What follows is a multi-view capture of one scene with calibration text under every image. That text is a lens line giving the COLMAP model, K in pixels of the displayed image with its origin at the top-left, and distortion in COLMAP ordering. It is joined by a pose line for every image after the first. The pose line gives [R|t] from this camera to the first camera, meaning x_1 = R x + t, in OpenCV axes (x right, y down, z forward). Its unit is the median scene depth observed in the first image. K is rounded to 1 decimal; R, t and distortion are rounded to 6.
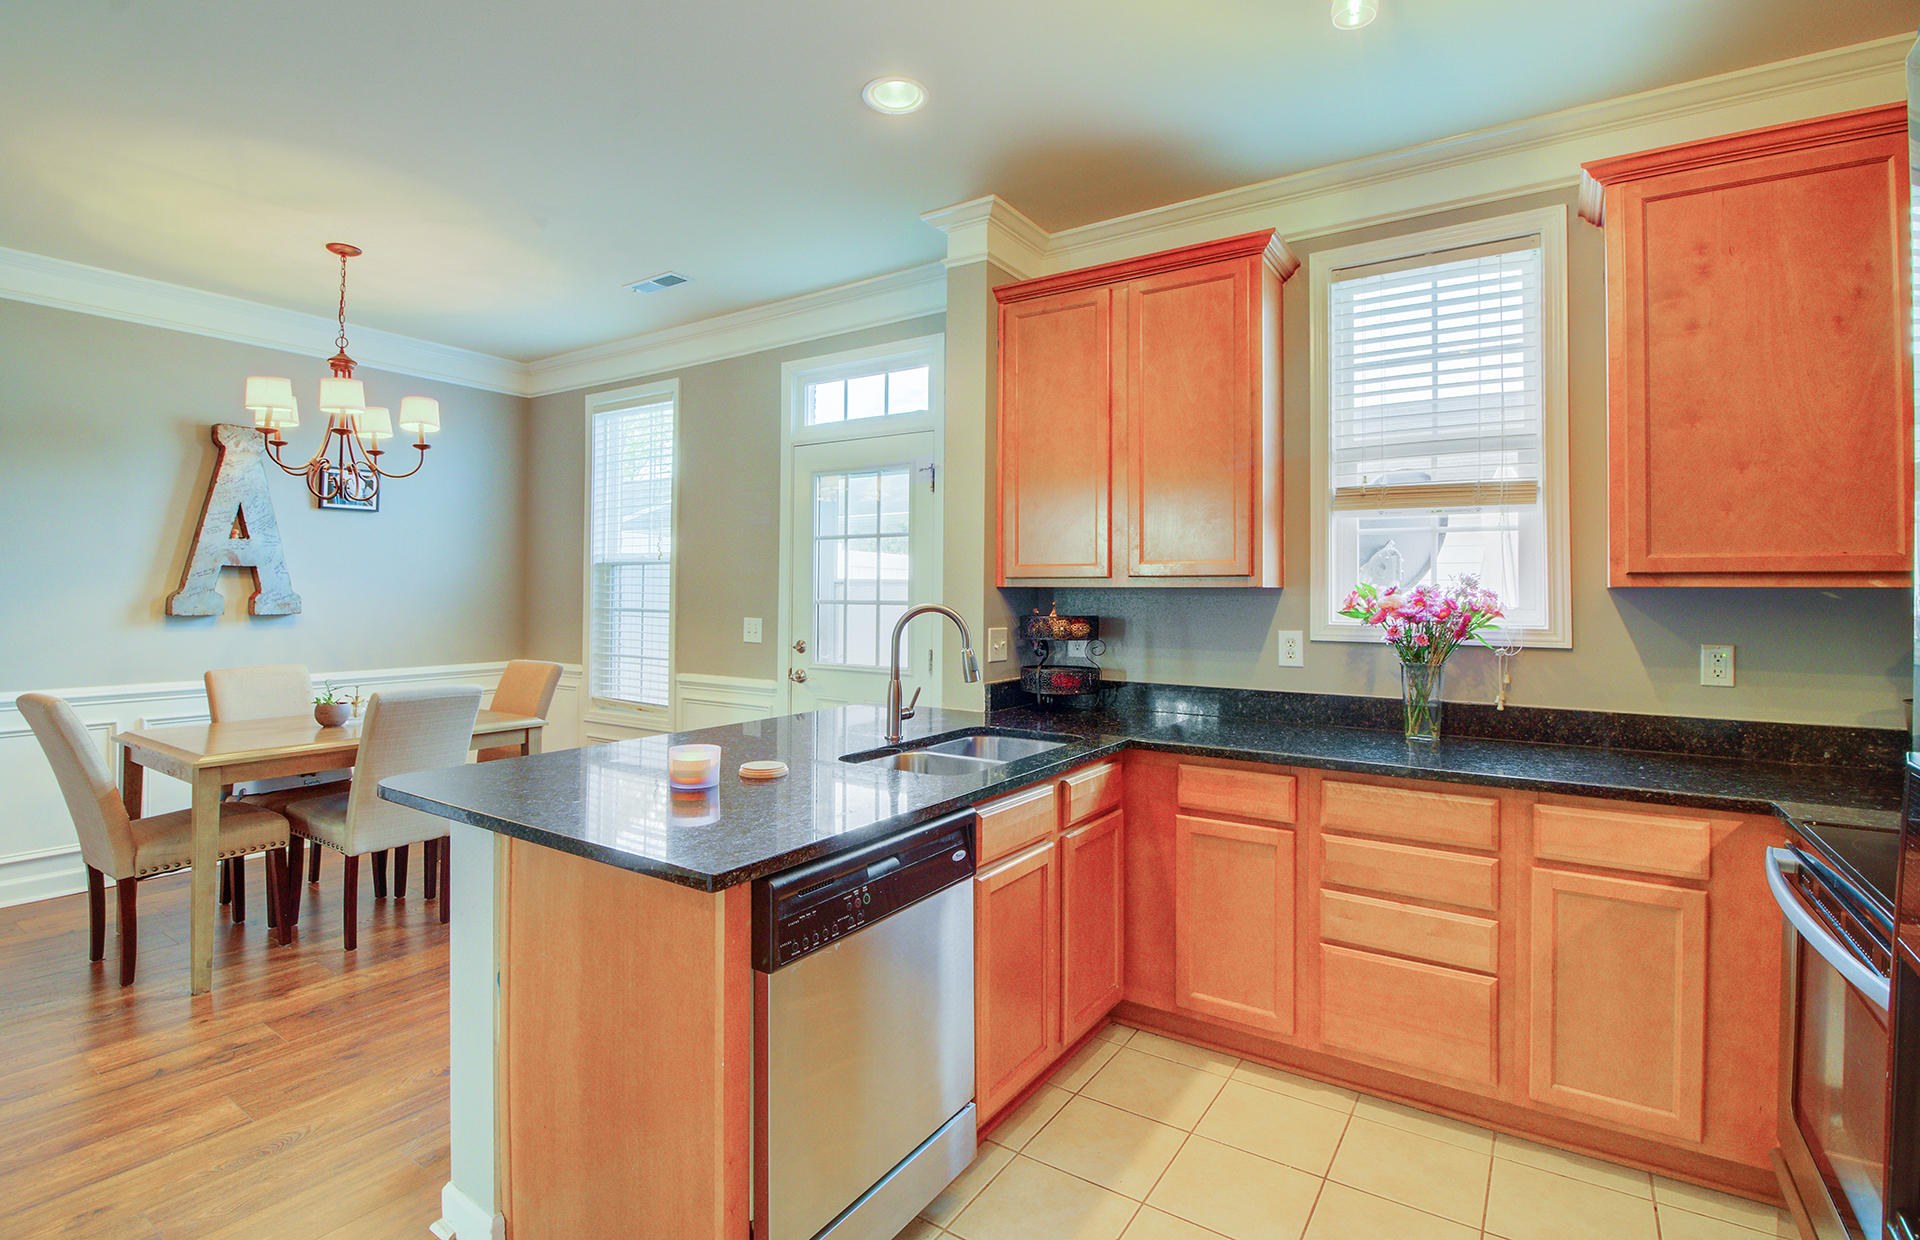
lens RADIAL K [[887.5, 0, 955.5], [0, 887.5, 592.9], [0, 0, 1]] dist [0.007415, -0.012786]
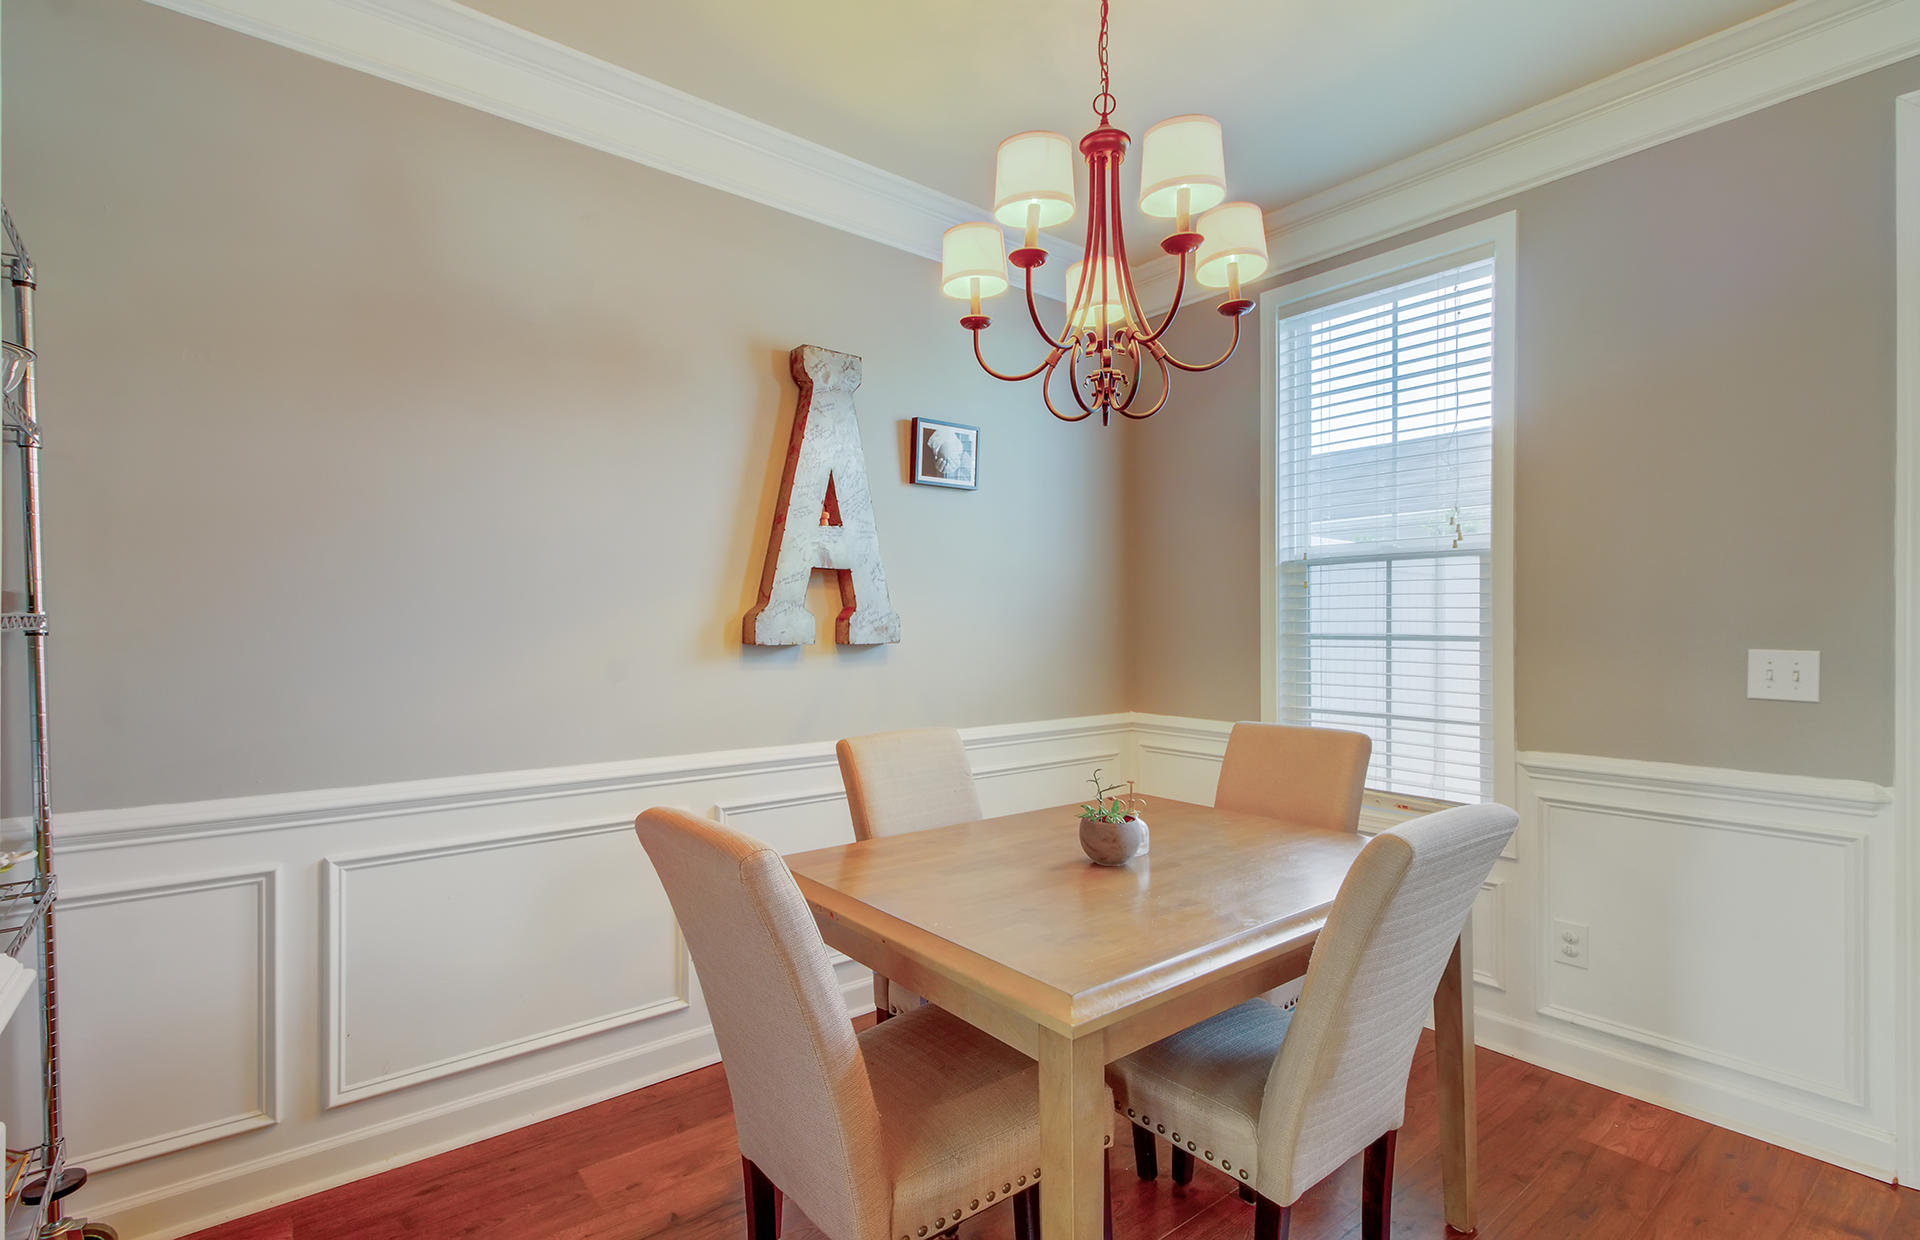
lens RADIAL K [[887.5, 0, 965.9], [0, 887.5, 635.8], [0, 0, 1]] dist [0.007415, -0.012786]
pose [[0.954859, -0.004176, -0.297030, -0.519638], [0.007009, 0.999940, 0.008472, 0.013604], [0.296976, -0.010171, 0.954831, 0.410641]]
